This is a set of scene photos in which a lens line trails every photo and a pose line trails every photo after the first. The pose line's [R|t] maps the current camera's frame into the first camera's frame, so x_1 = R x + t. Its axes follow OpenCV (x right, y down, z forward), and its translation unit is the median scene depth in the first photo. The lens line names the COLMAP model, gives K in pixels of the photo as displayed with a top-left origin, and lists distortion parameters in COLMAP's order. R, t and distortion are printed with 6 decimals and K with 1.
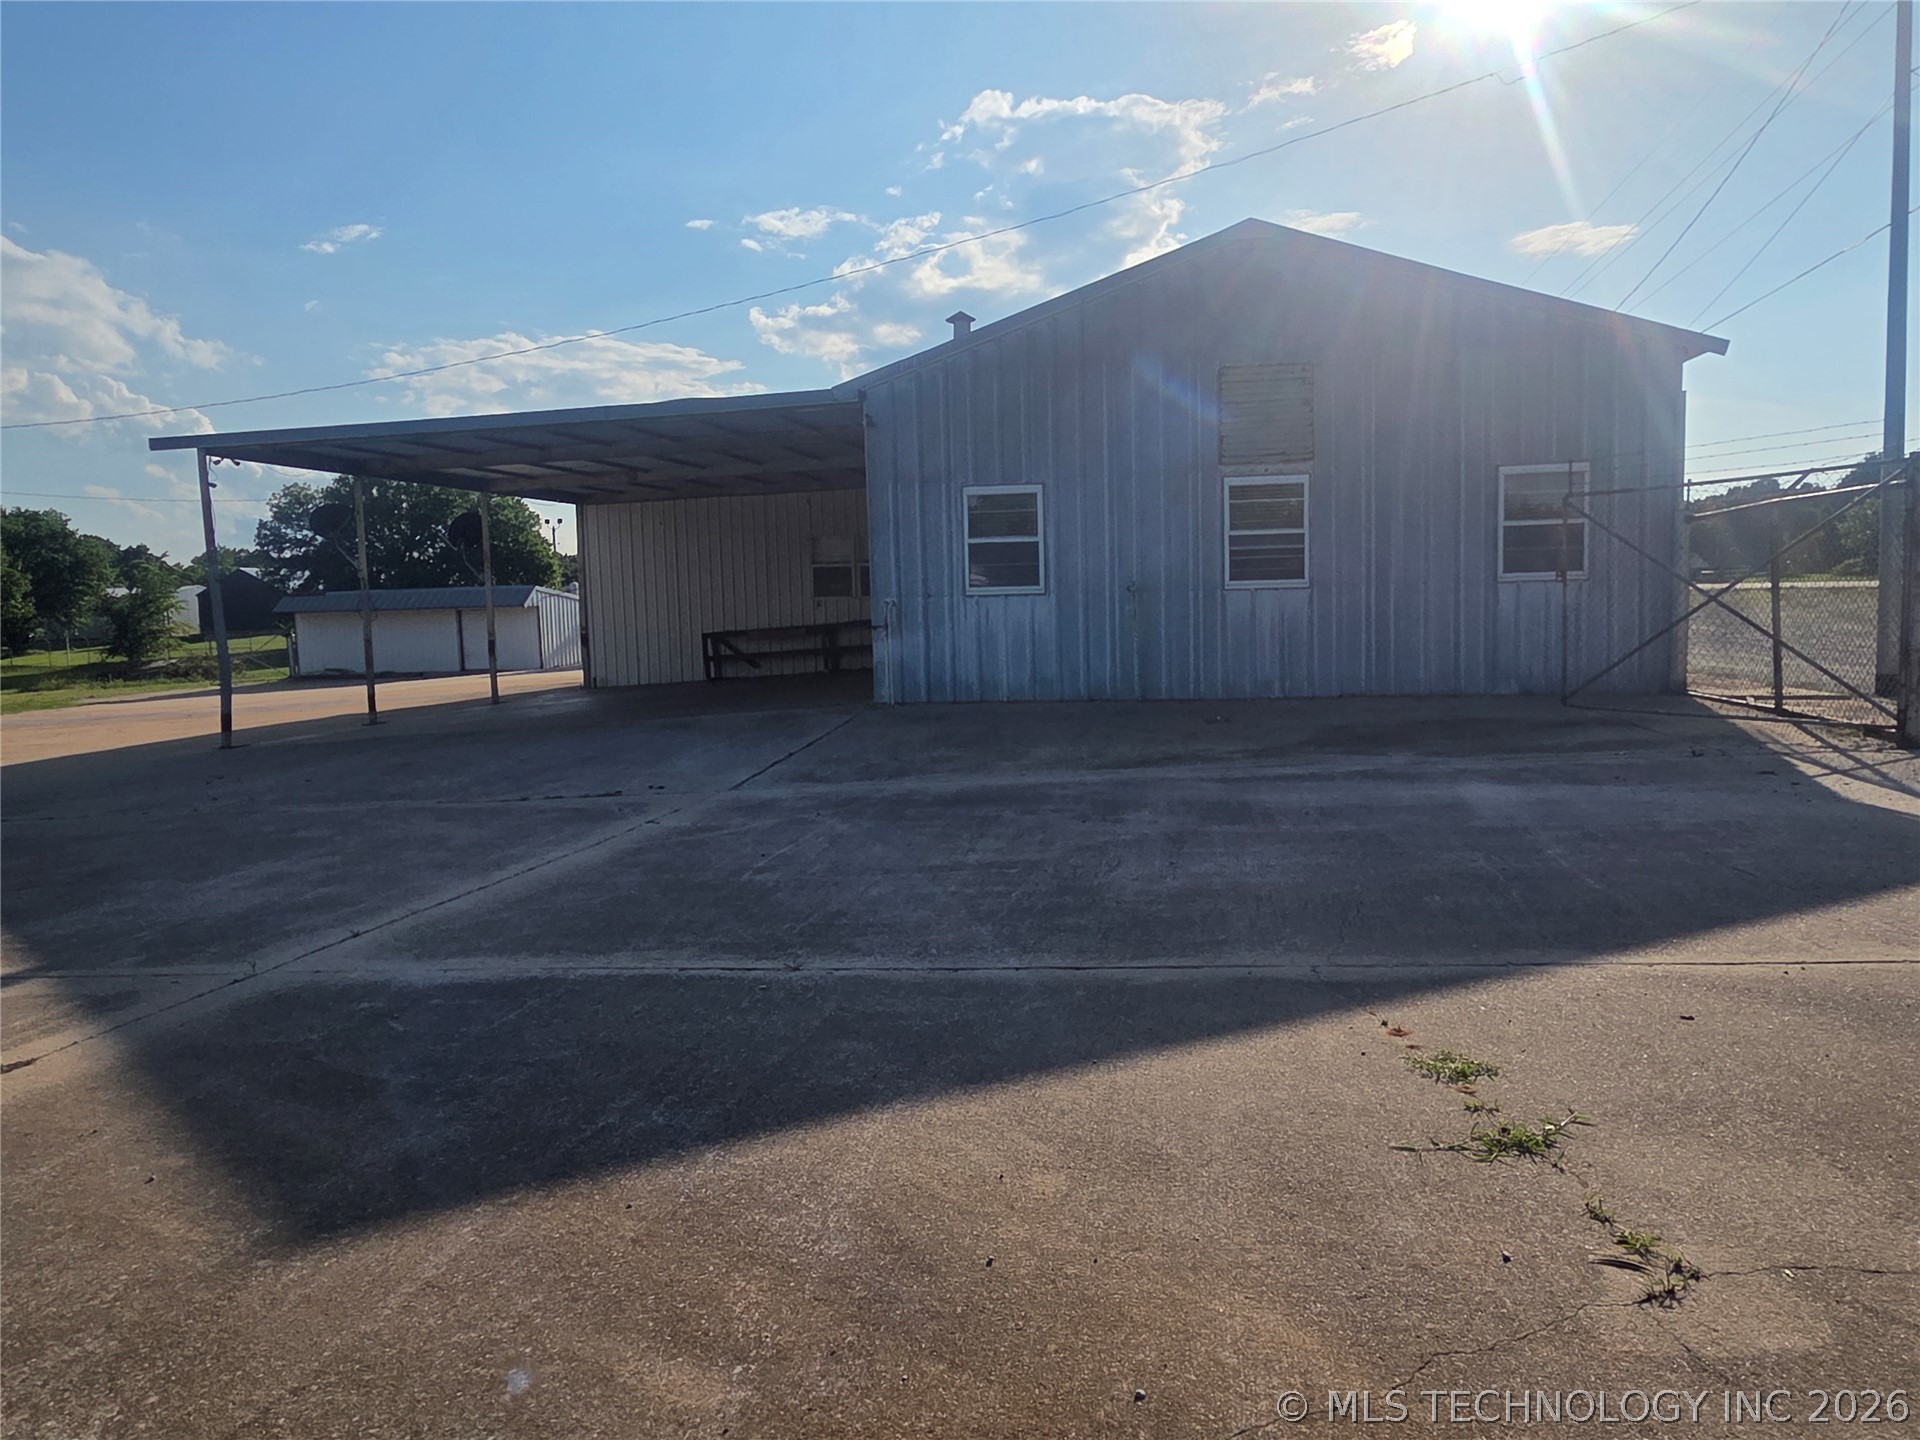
lens RADIAL K [[1309.9, 0, 957.3], [0, 1309.9, 717.1], [0, 0, 1]] dist [0.008432, 0.002475]
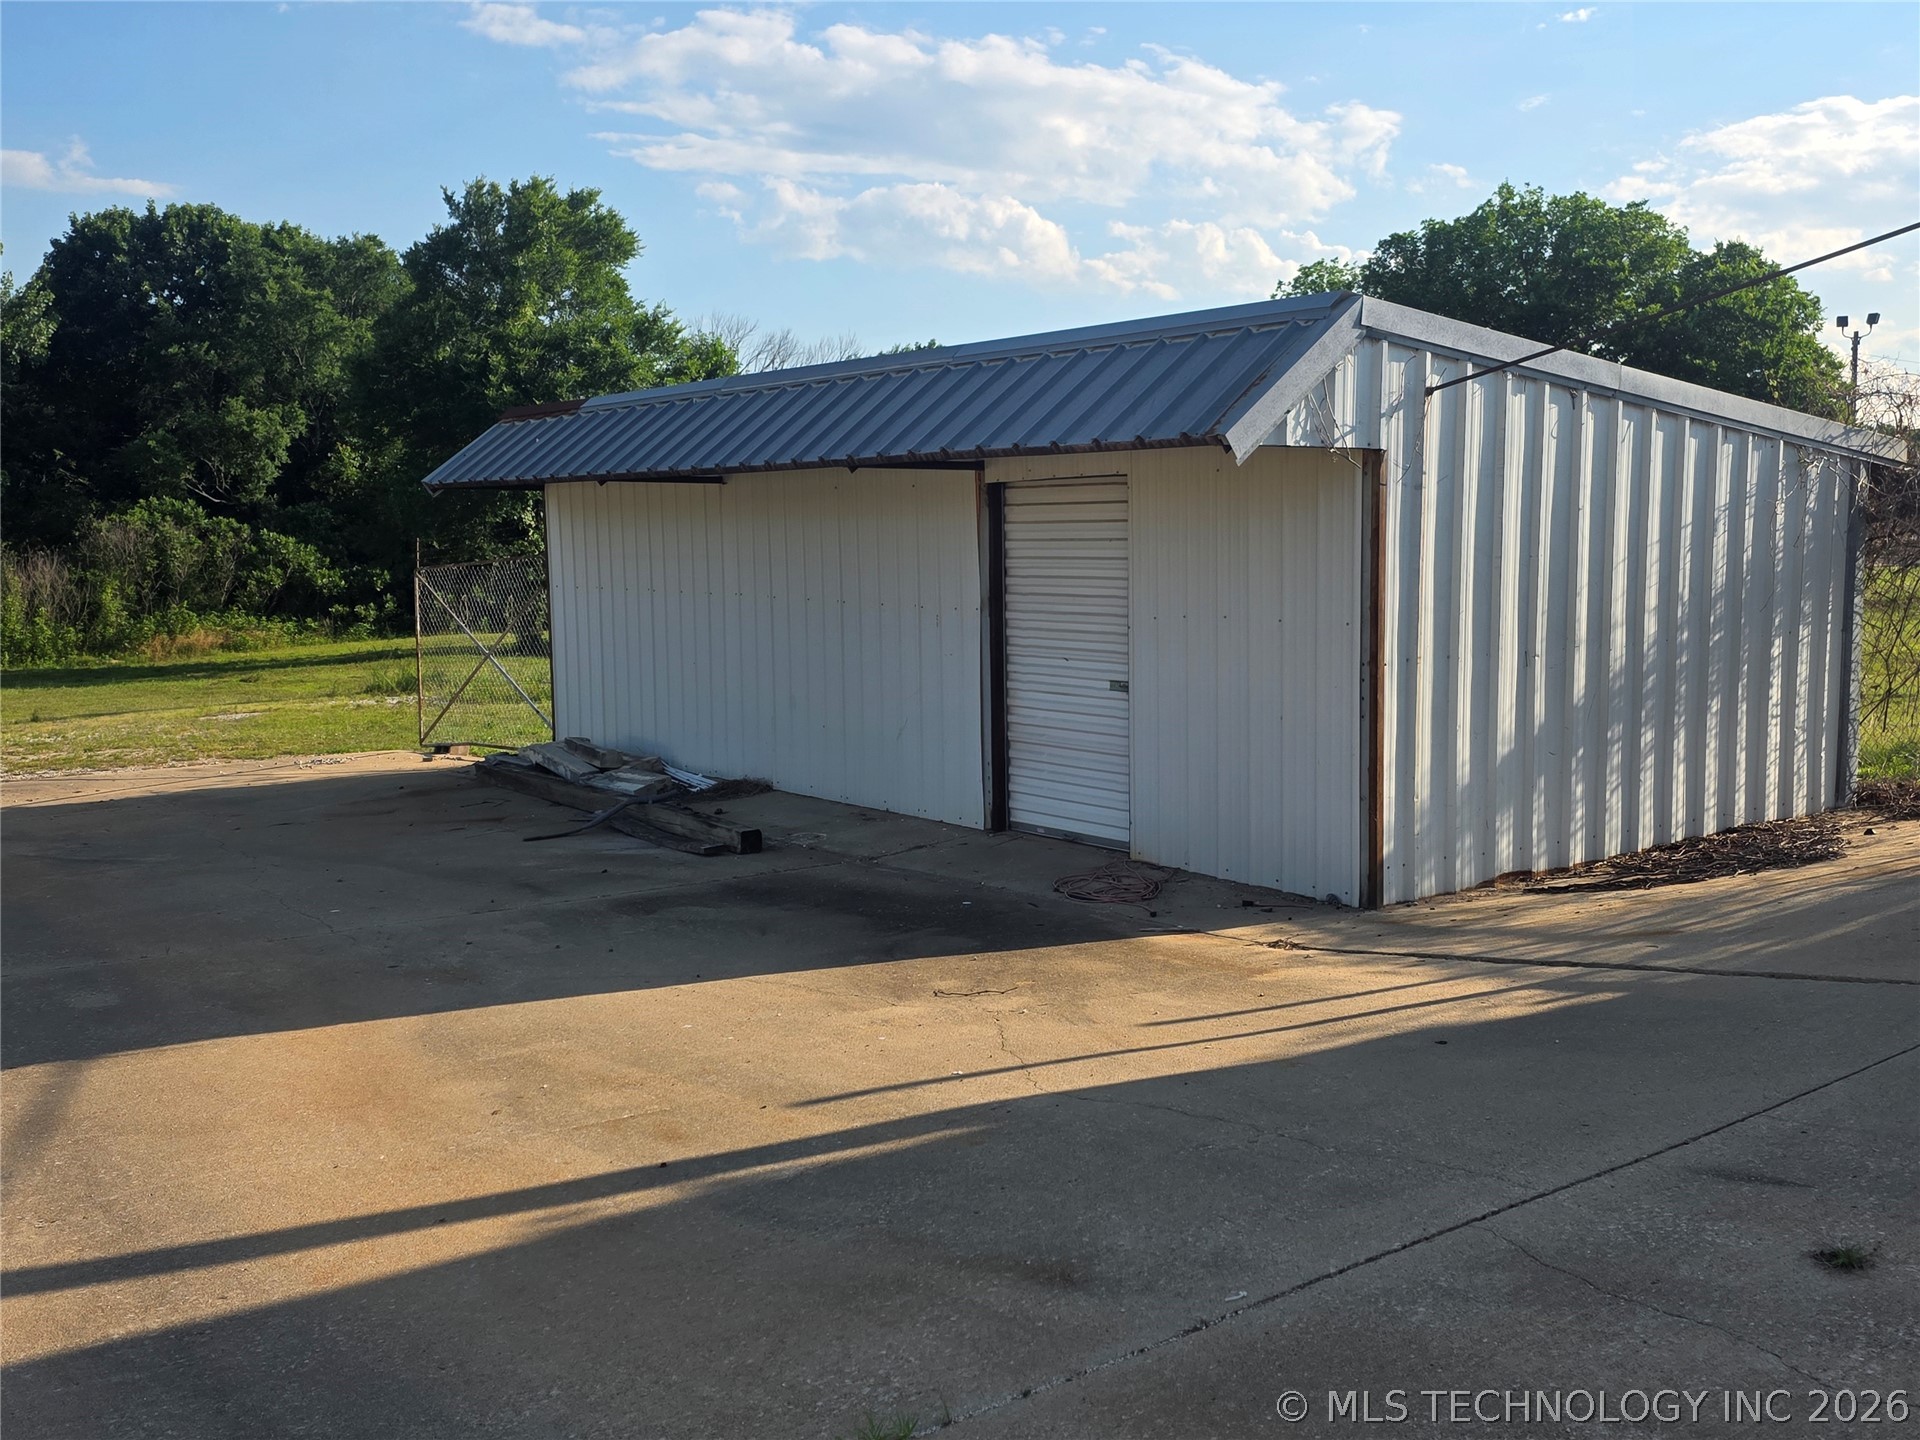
lens RADIAL K [[1857.7, 0, 960.8], [0, 1857.7, 719.4], [0, 0, 1]] dist [0.004238, 0.000000]
pose [[0.726212, 0.095505, -0.680804, -0.221324], [-0.079853, 0.995319, 0.054447, -0.065108], [0.682817, 0.014824, 0.730439, 0.845765]]
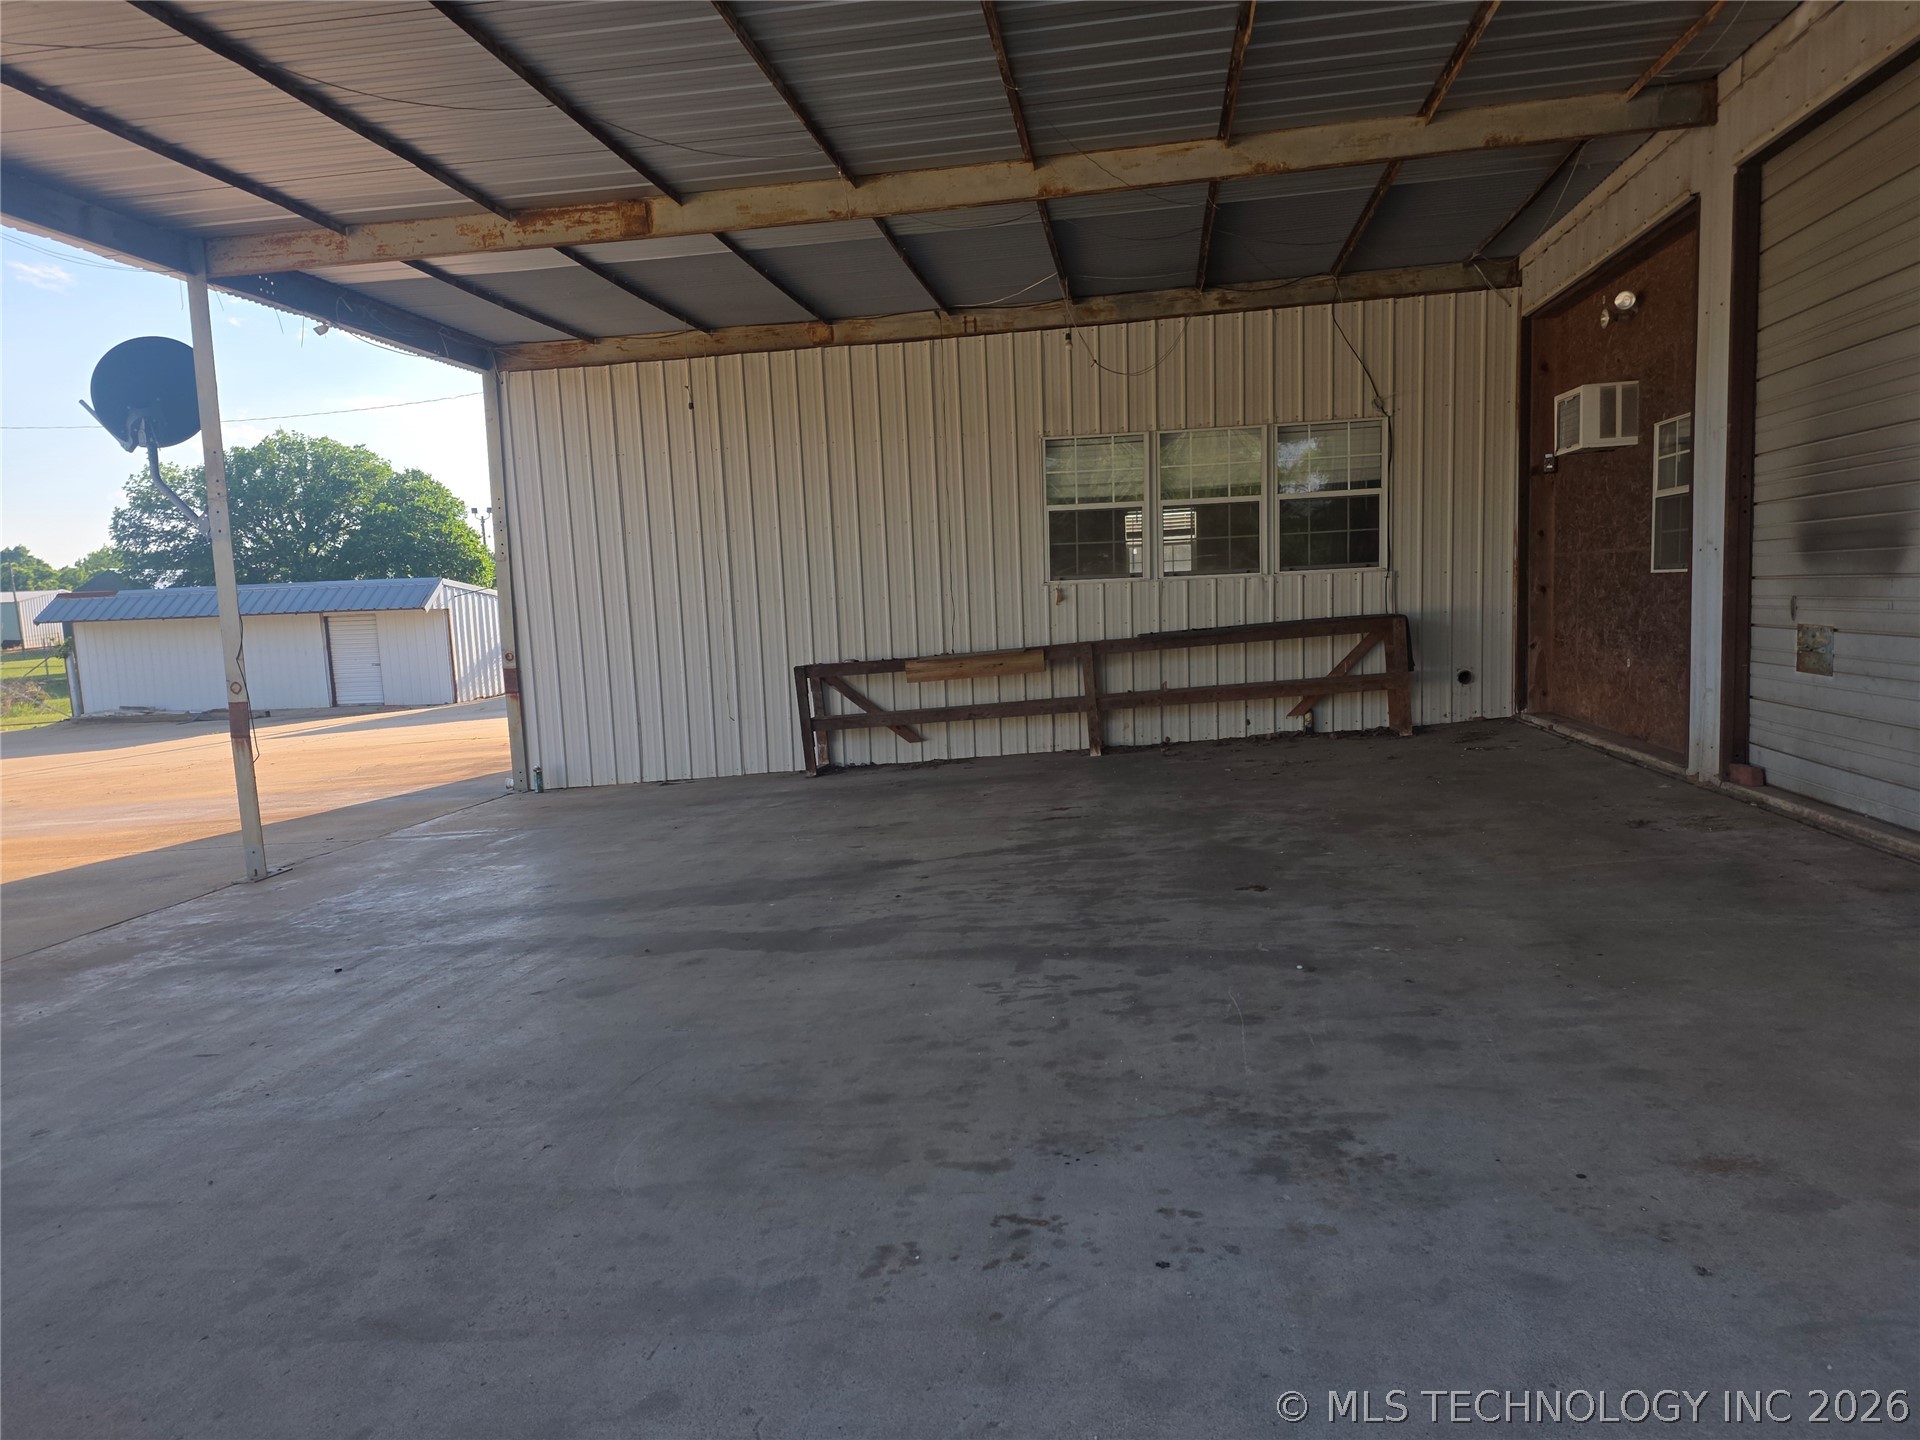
lens RADIAL K [[1274.6, 0, 968.4], [0, 1274.6, 728.4], [0, 0, 1]] dist [0.063291, -0.052225]
pose [[0.998345, -0.016889, 0.054979, -0.094126], [0.016236, 0.999793, 0.012302, -0.028092], [-0.055175, -0.011389, 0.998412, 0.338450]]
